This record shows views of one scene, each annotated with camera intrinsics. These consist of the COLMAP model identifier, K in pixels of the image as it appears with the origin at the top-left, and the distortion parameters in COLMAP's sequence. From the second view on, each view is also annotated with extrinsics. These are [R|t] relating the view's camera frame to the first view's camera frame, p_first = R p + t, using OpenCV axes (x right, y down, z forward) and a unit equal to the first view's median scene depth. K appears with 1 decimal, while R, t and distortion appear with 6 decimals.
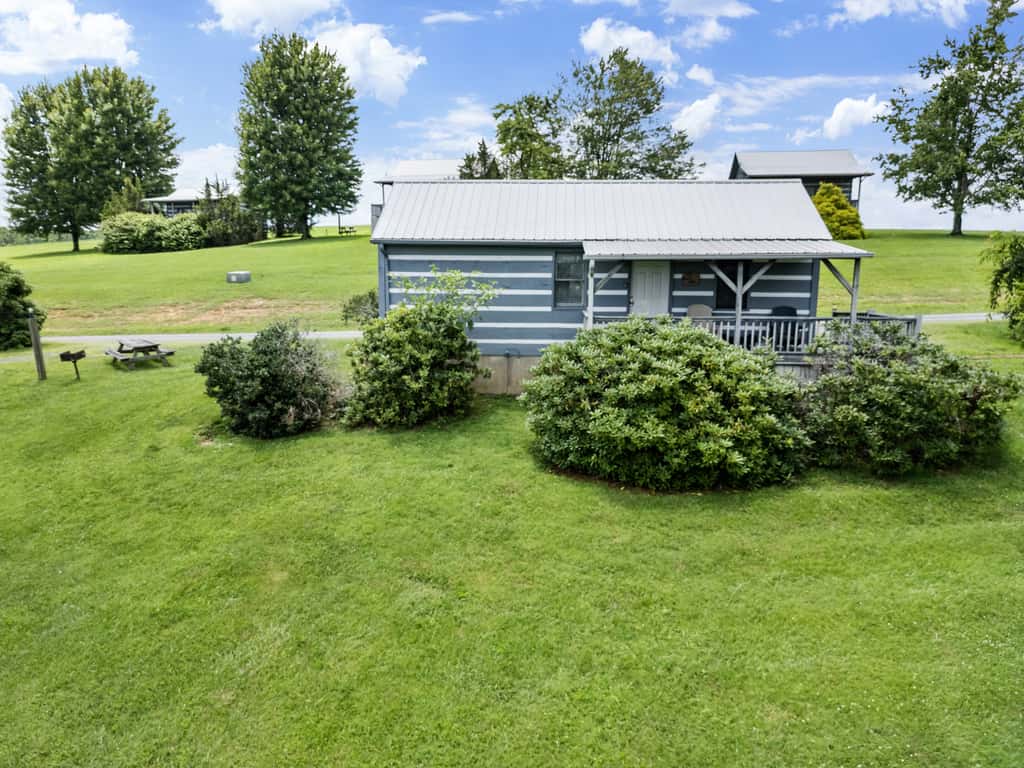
lens RADIAL K [[700.9, 0, 490.4], [0, 700.9, 381.0], [0, 0, 1]] dist [-0.000622, -0.002461]
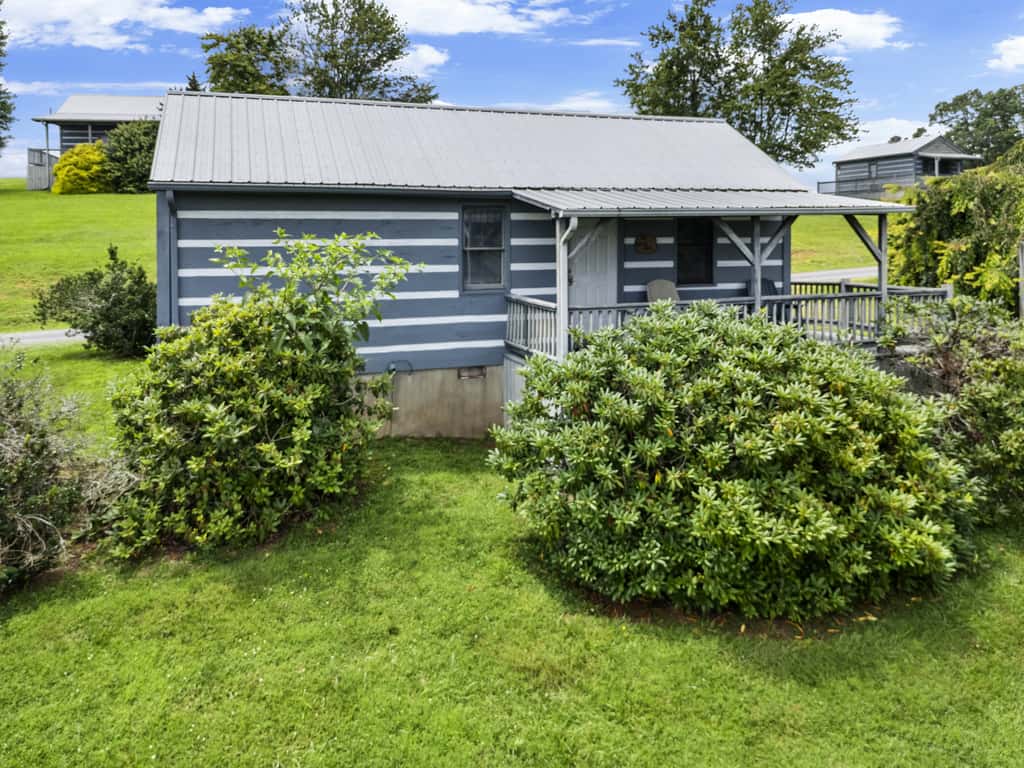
lens RADIAL K [[774.5, 0, 507.1], [0, 774.5, 236.6], [0, 0, 1]] dist [0.003036, -0.009828]
pose [[0.916721, -0.011882, 0.399351, -0.171894], [0.072496, 0.987912, -0.137022, -0.062233], [-0.392895, 0.154563, 0.906501, 0.382607]]
